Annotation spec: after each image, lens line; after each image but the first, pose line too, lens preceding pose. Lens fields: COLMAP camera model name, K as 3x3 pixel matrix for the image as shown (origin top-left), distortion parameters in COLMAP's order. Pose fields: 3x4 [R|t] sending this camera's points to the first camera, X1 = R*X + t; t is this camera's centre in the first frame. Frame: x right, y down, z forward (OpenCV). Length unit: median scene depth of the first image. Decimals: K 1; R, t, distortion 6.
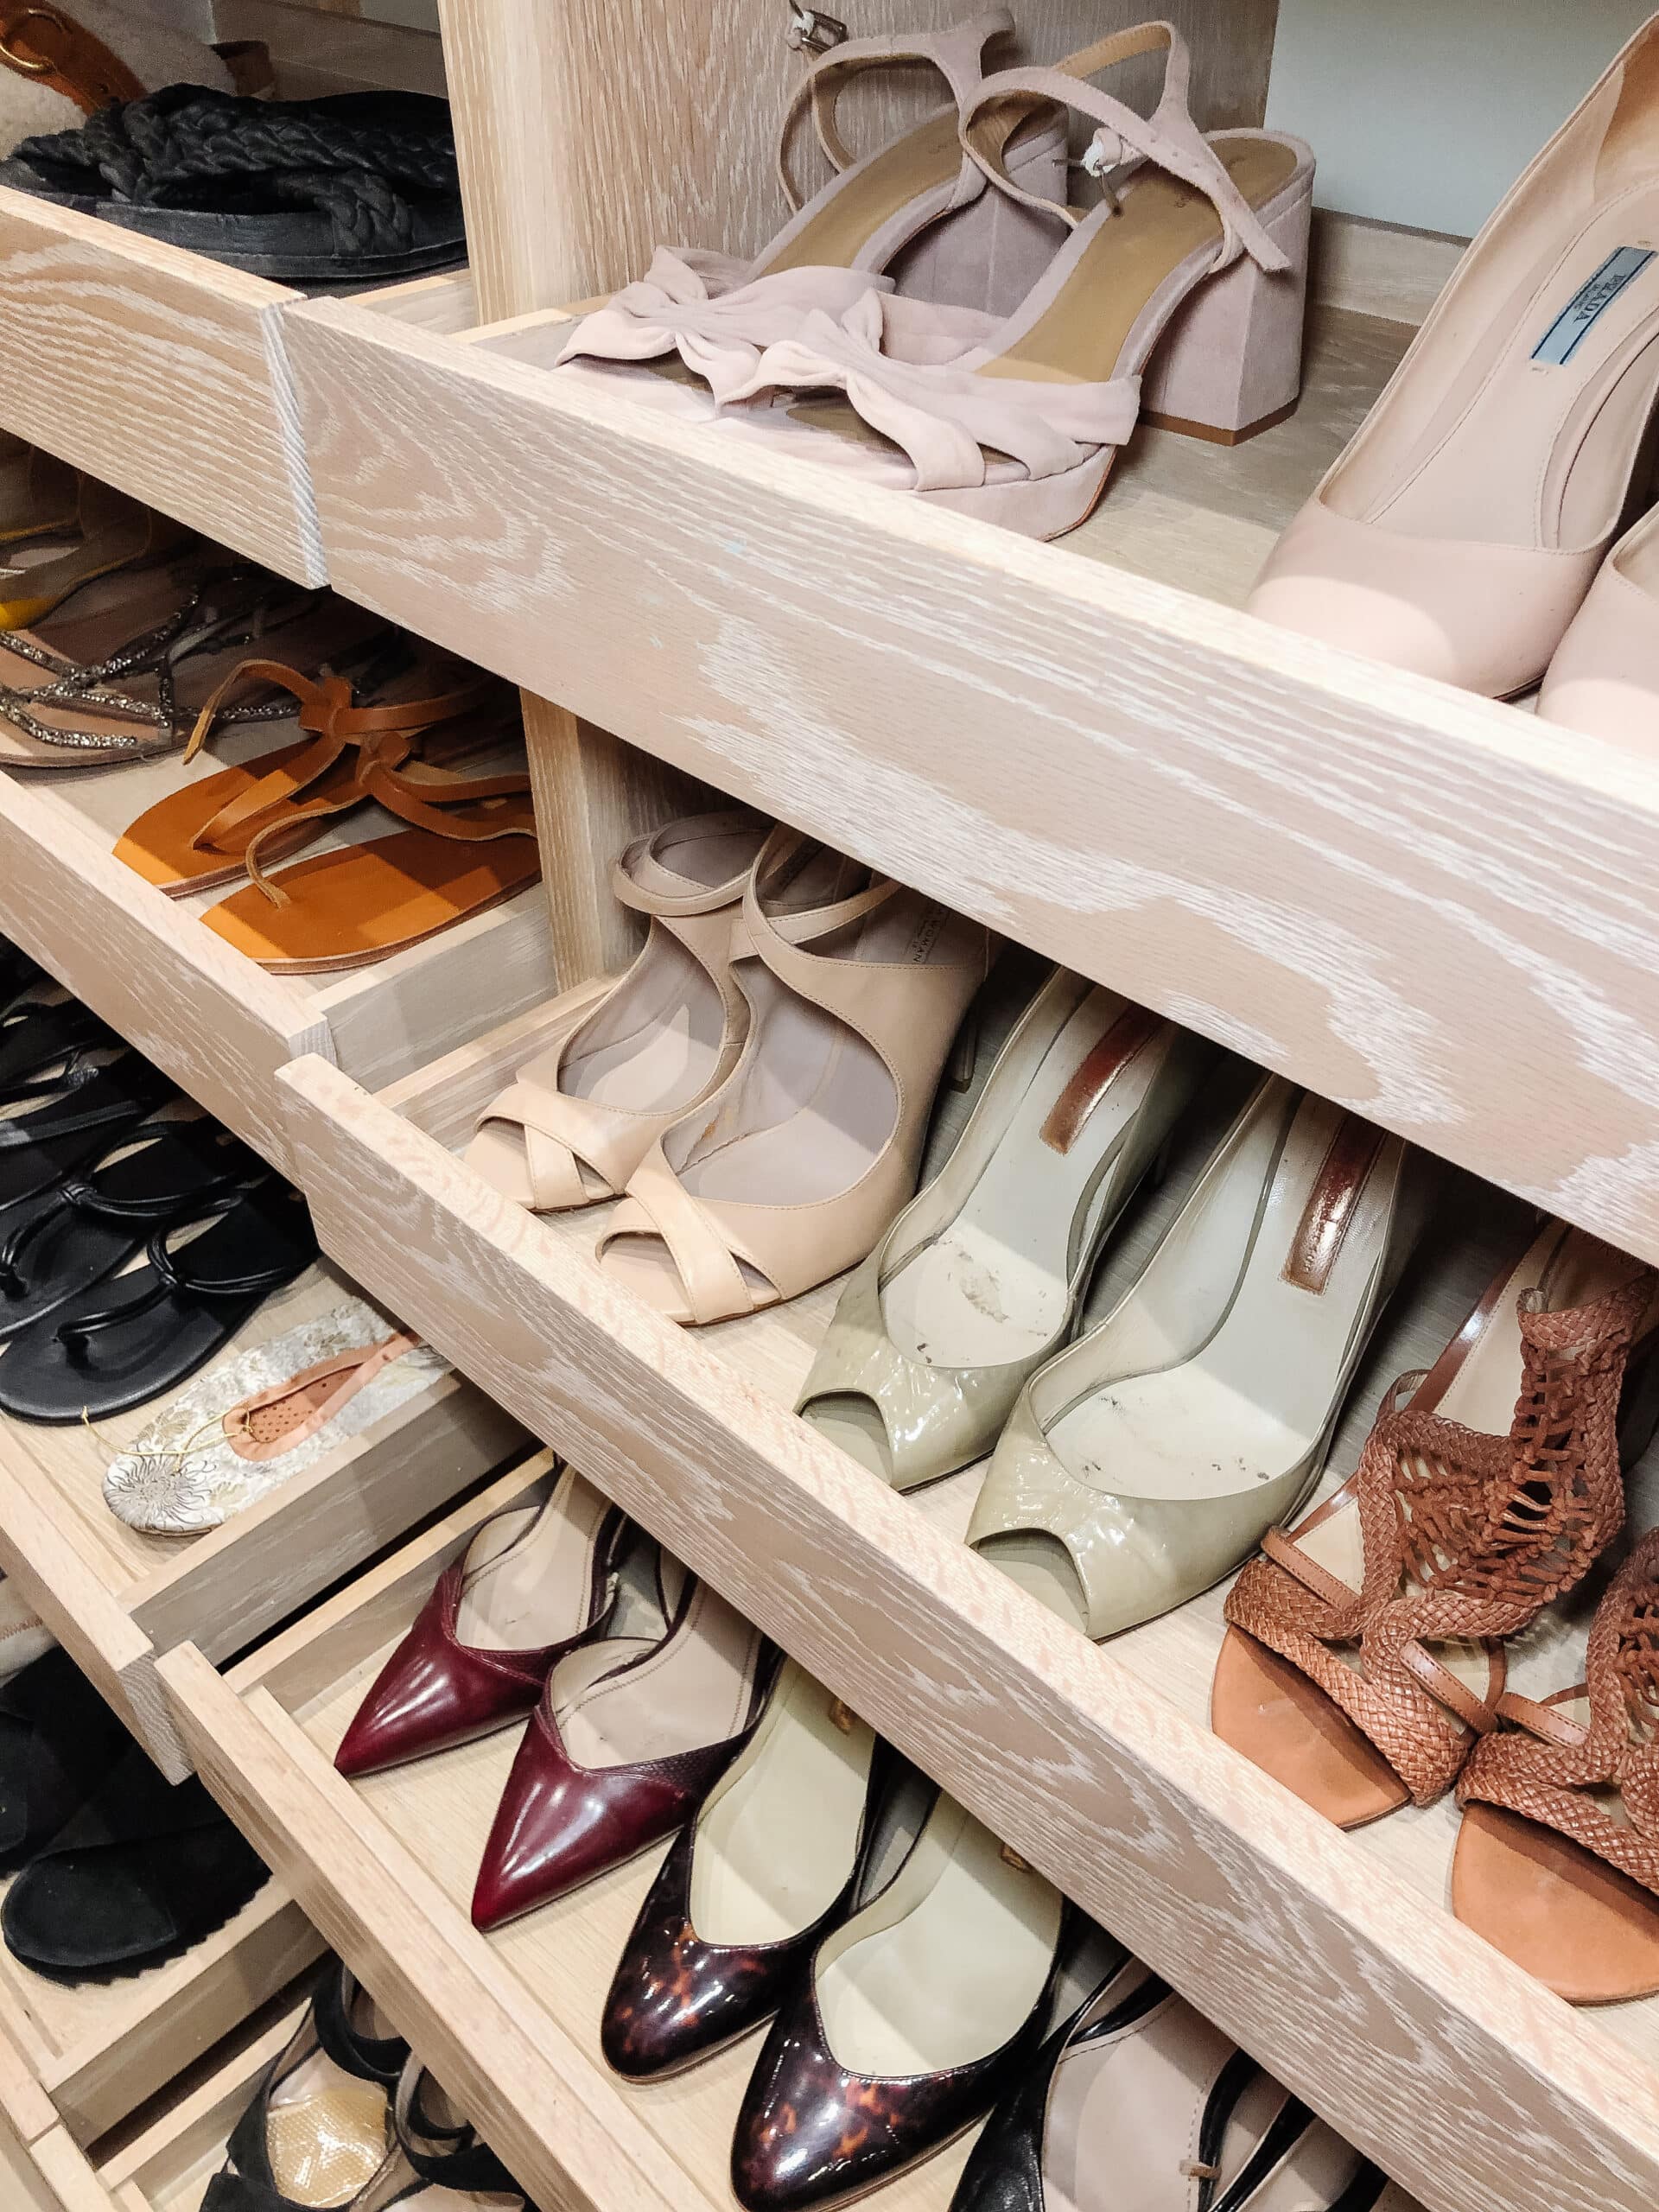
lens RADIAL K [[1786.8, 0, 829.5], [0, 1786.8, 1106.0], [0, 0, 1]] dist [0.067793, -0.138373]
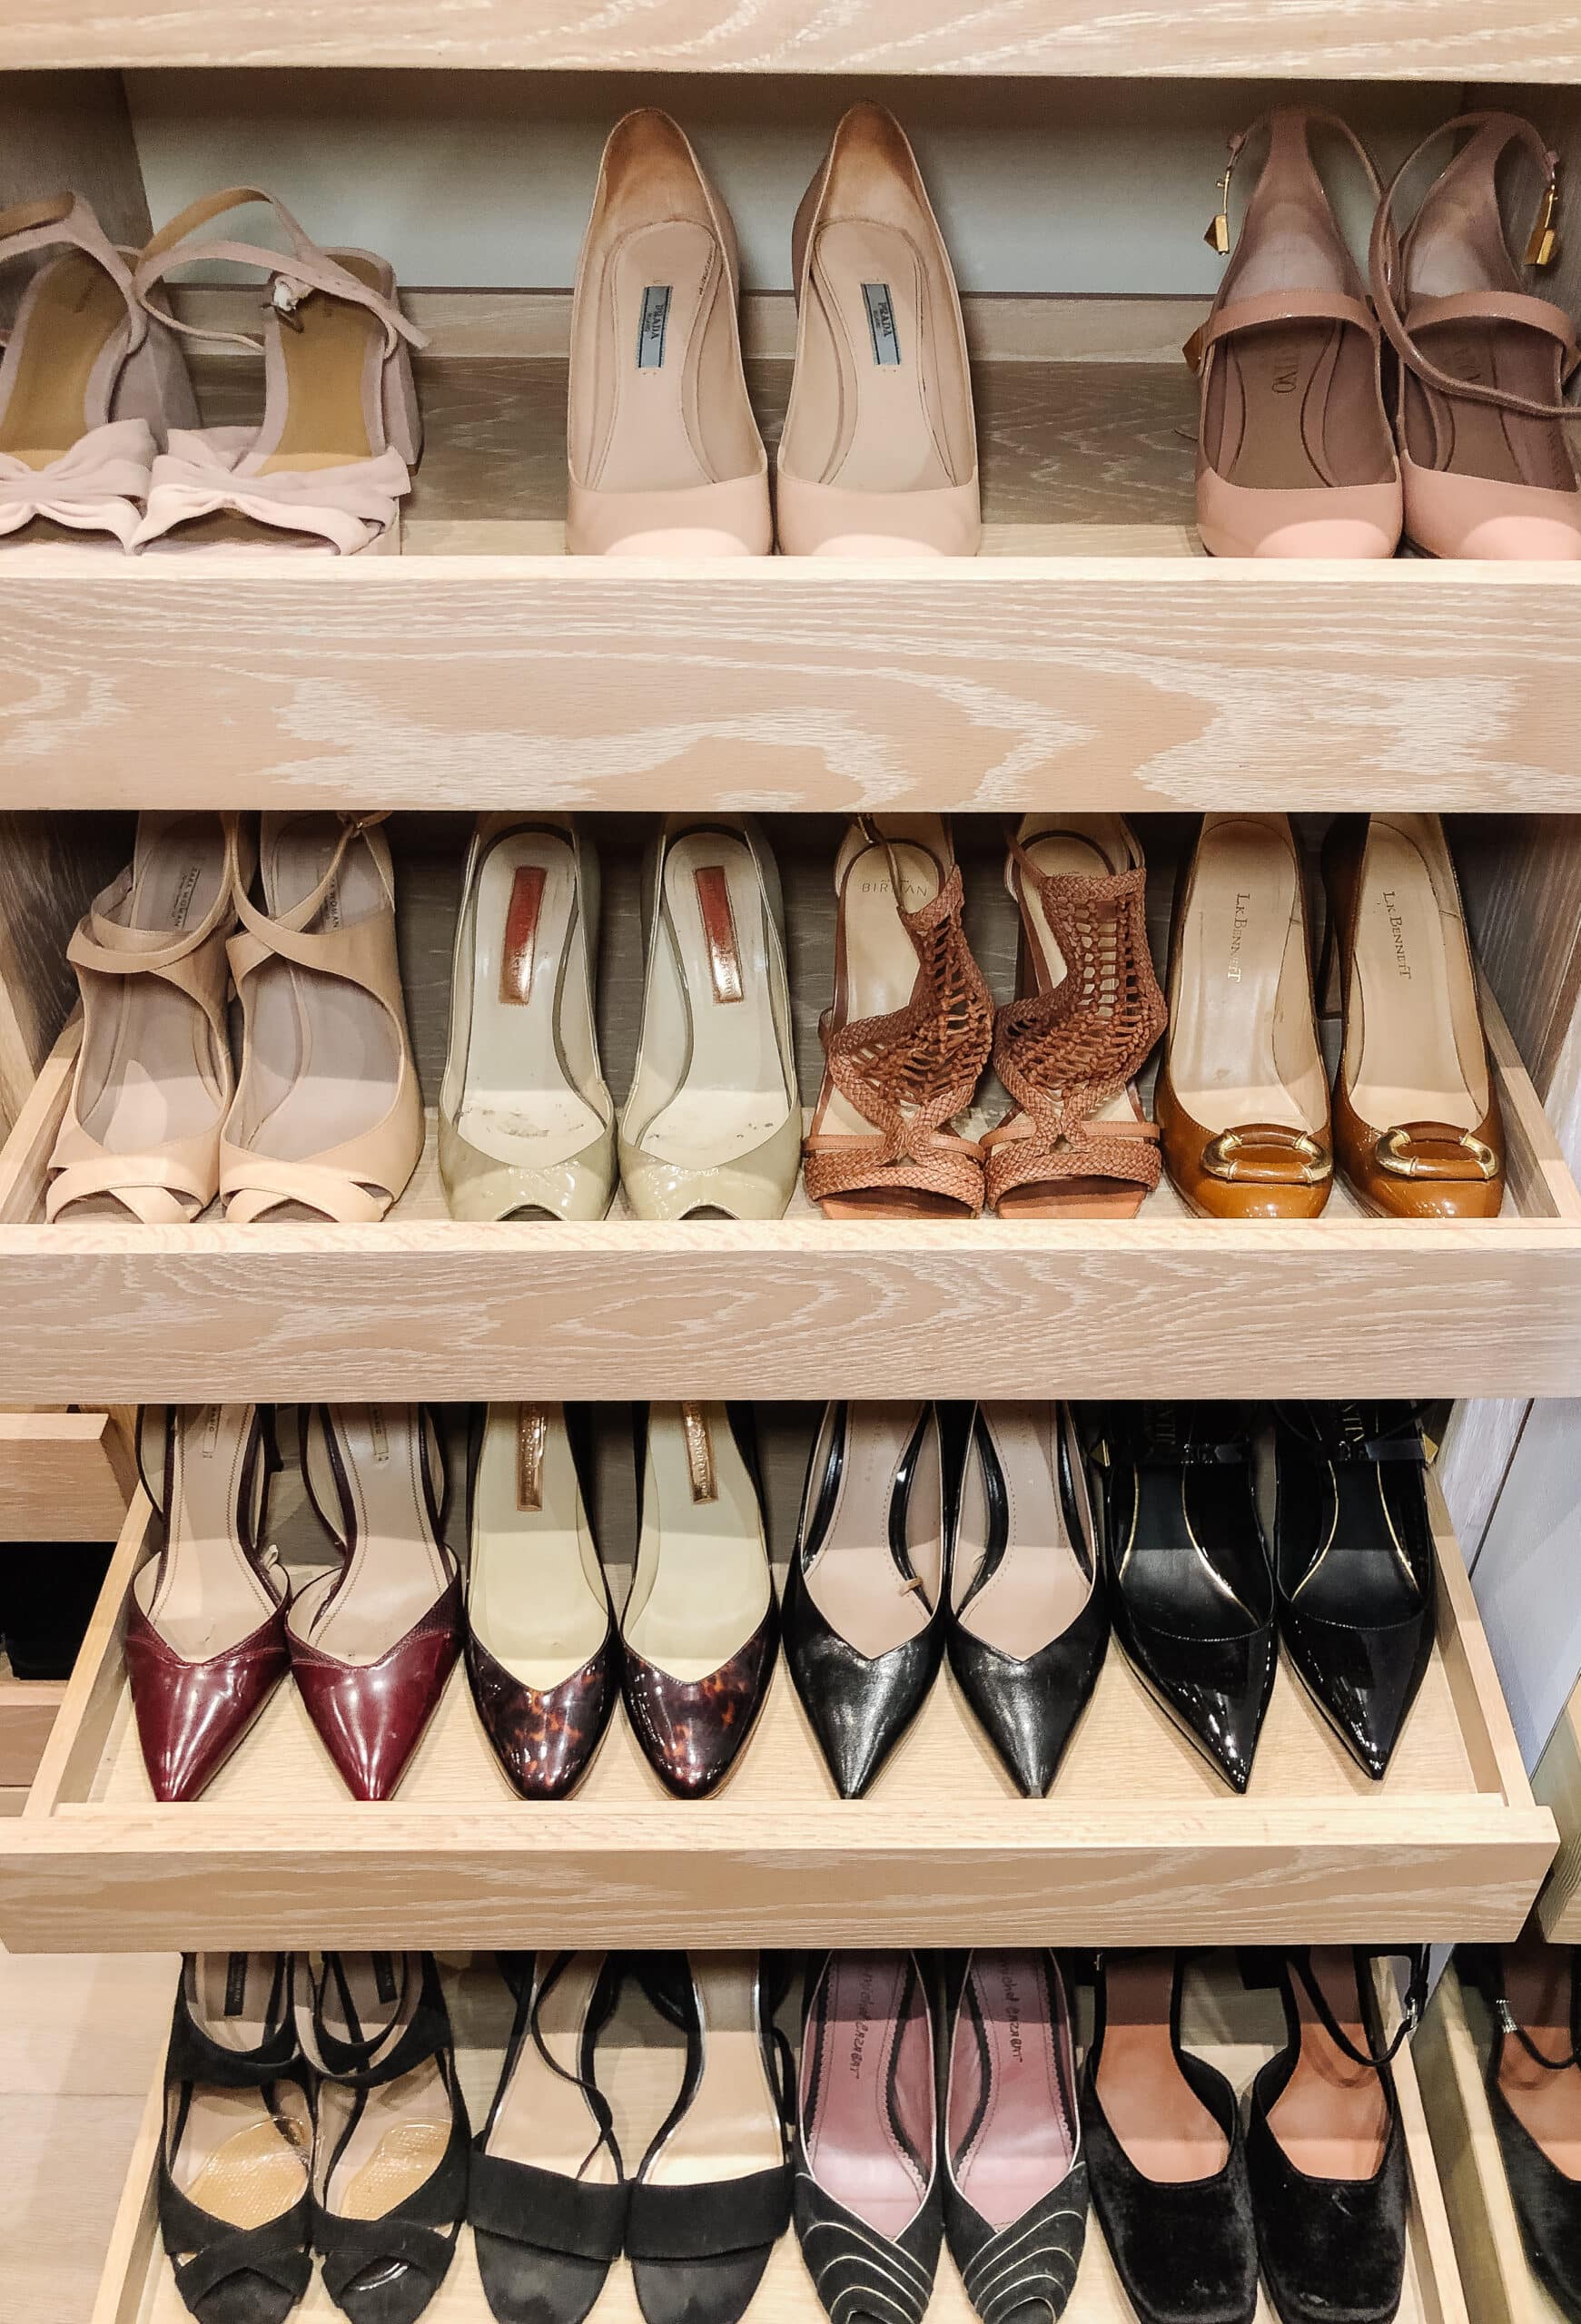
lens RADIAL K [[1793.3, 0, 790.5], [0, 1793.3, 1162.0], [0, 0, 1]] dist [0.007120, 0.000092]
pose [[0.731144, -0.455150, 0.508199, -0.639748], [0.435976, 0.884685, 0.165099, -0.007055], [-0.524741, 0.100851, 0.845267, -0.327846]]
